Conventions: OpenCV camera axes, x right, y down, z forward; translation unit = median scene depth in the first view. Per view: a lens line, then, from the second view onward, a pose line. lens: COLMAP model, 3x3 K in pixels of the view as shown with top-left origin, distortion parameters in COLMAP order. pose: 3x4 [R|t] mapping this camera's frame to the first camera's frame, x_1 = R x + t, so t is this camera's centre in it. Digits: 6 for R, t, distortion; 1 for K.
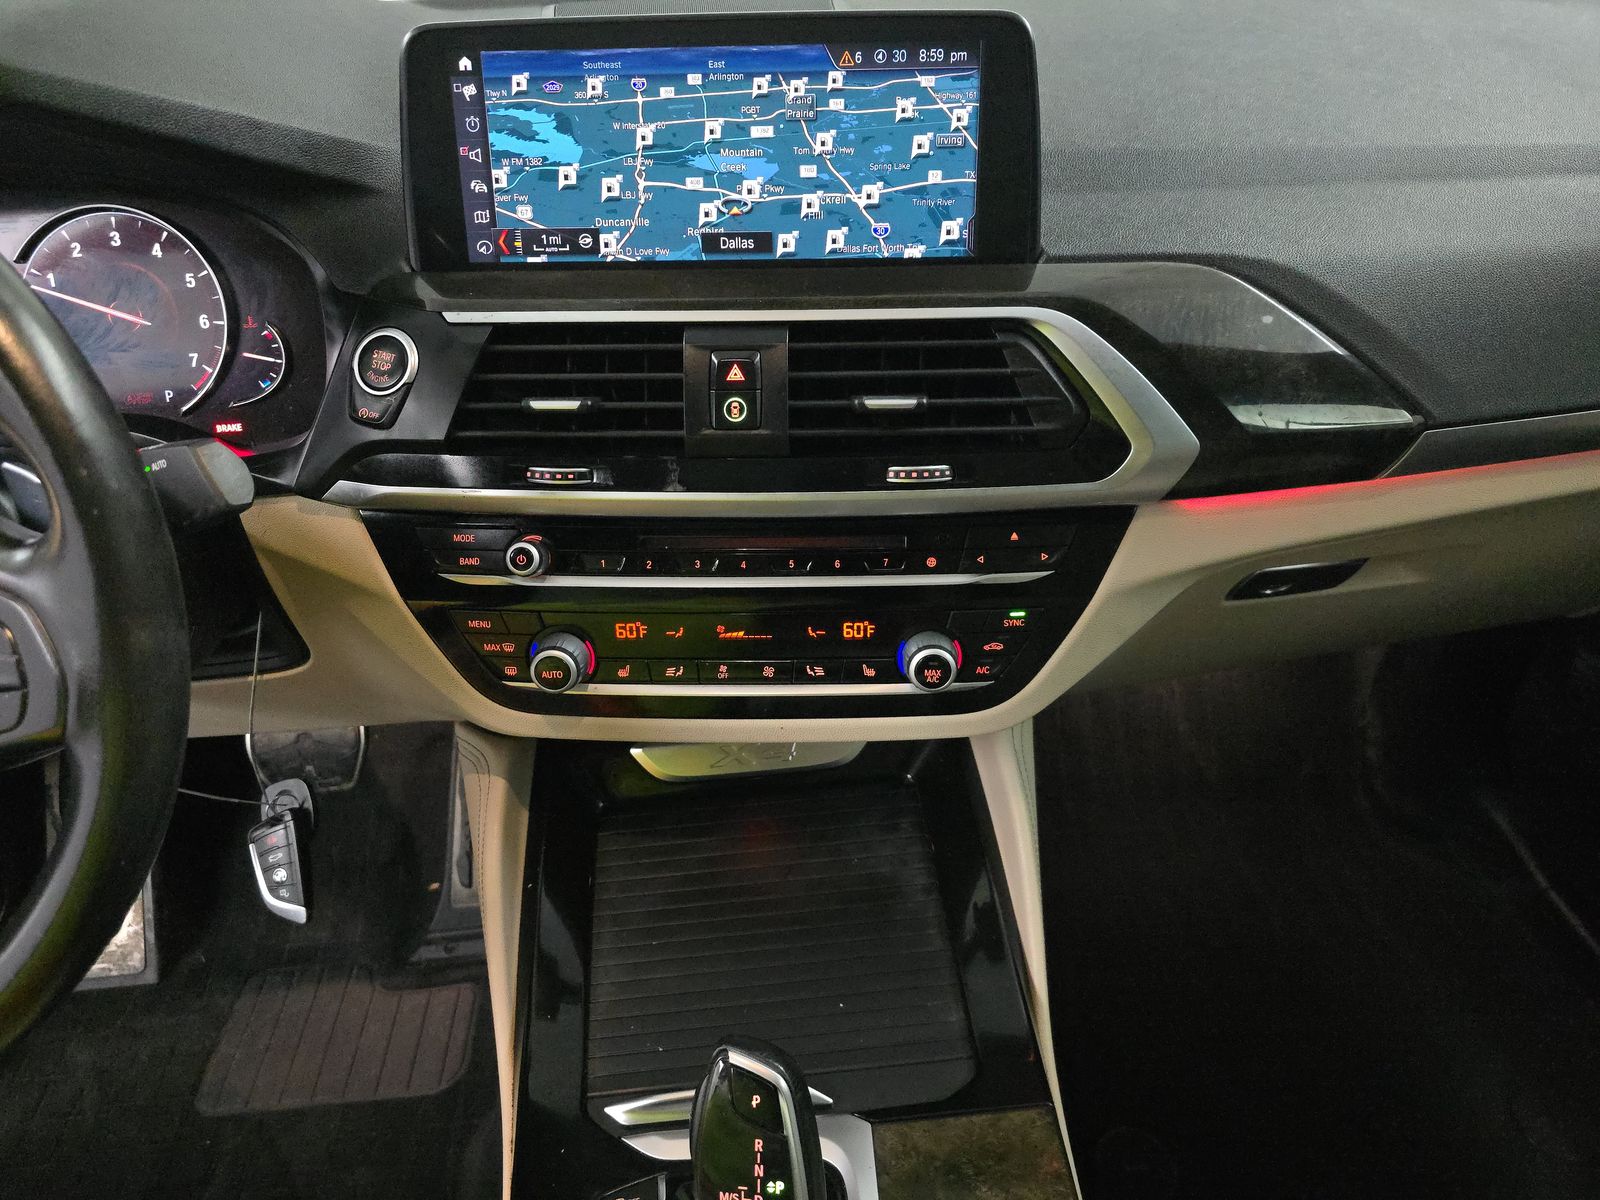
lens RADIAL K [[1091.7, 0, 799.5], [0, 1091.7, 603.3], [0, 0, 1]] dist [0.037608, -0.022978]
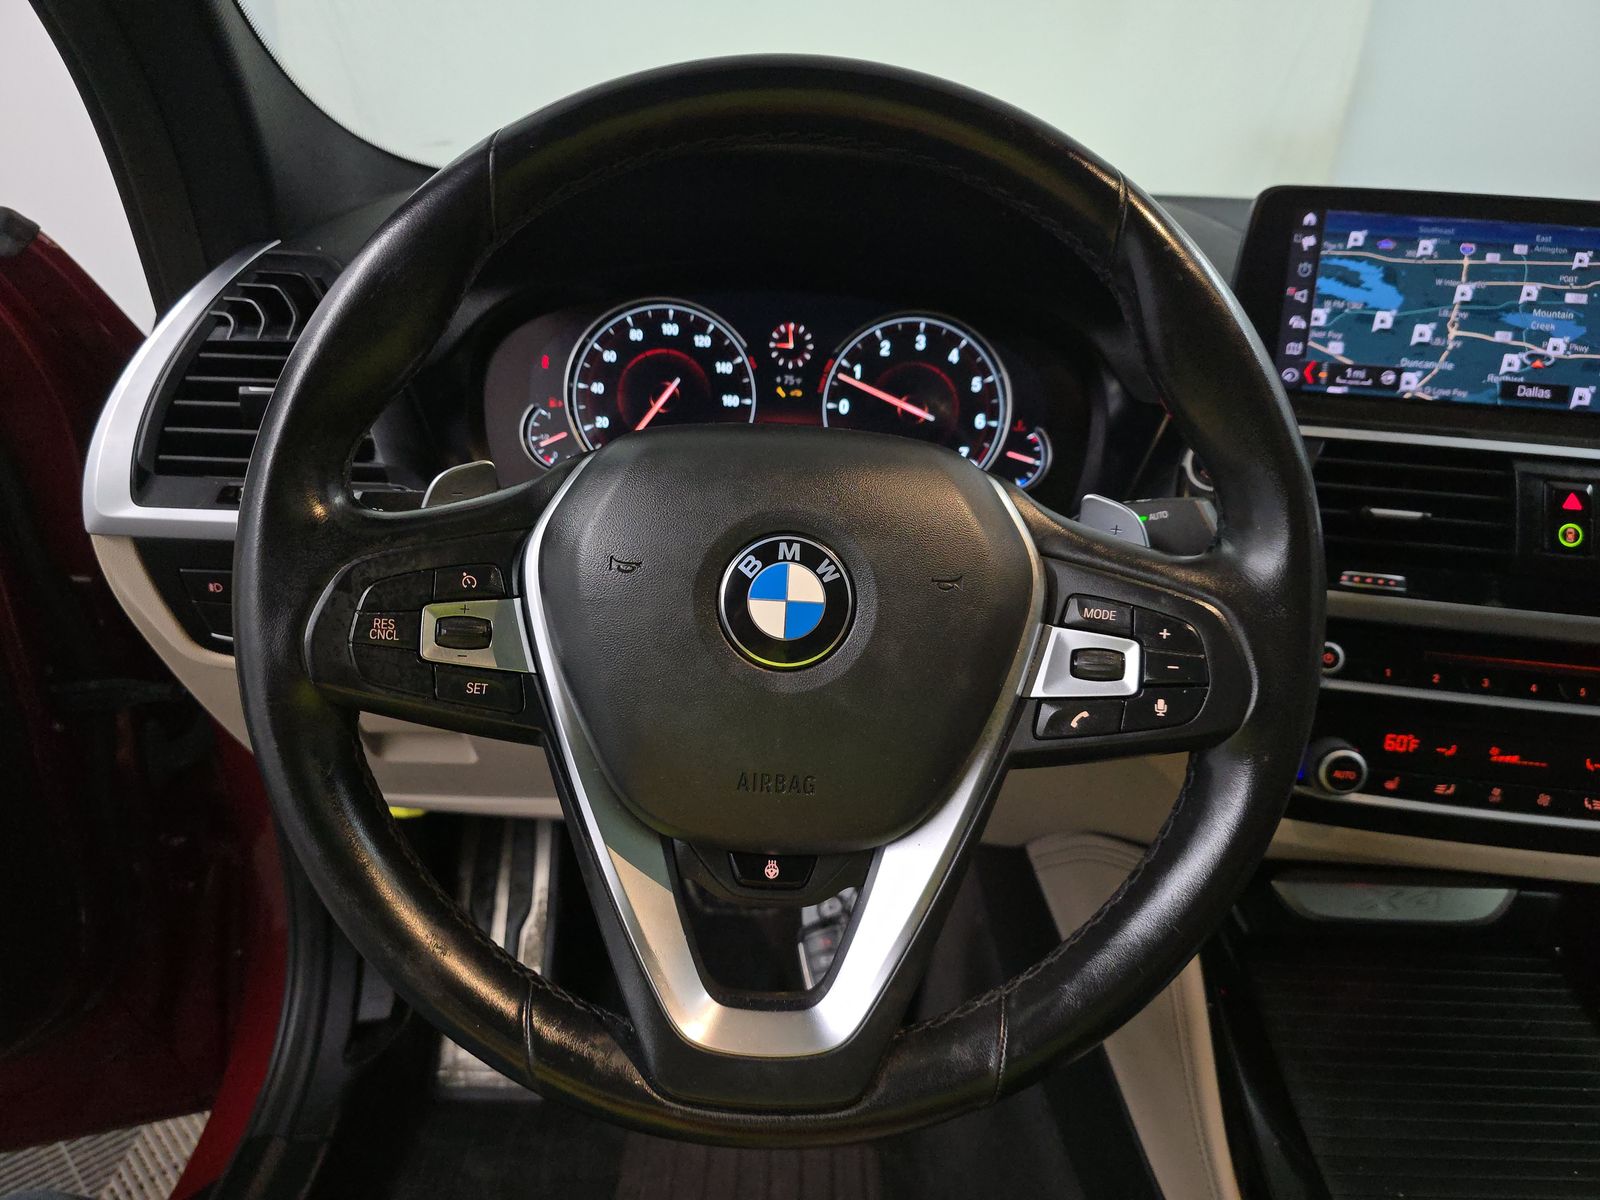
lens RADIAL K [[1091.7, 0, 795.8], [0, 1091.7, 606.6], [0, 0, 1]] dist [0.037608, -0.022978]
pose [[0.993820, 0.106834, -0.030154, -0.734763], [-0.110755, 0.972590, -0.204457, 0.182835], [0.007484, 0.206533, 0.978411, -0.028878]]
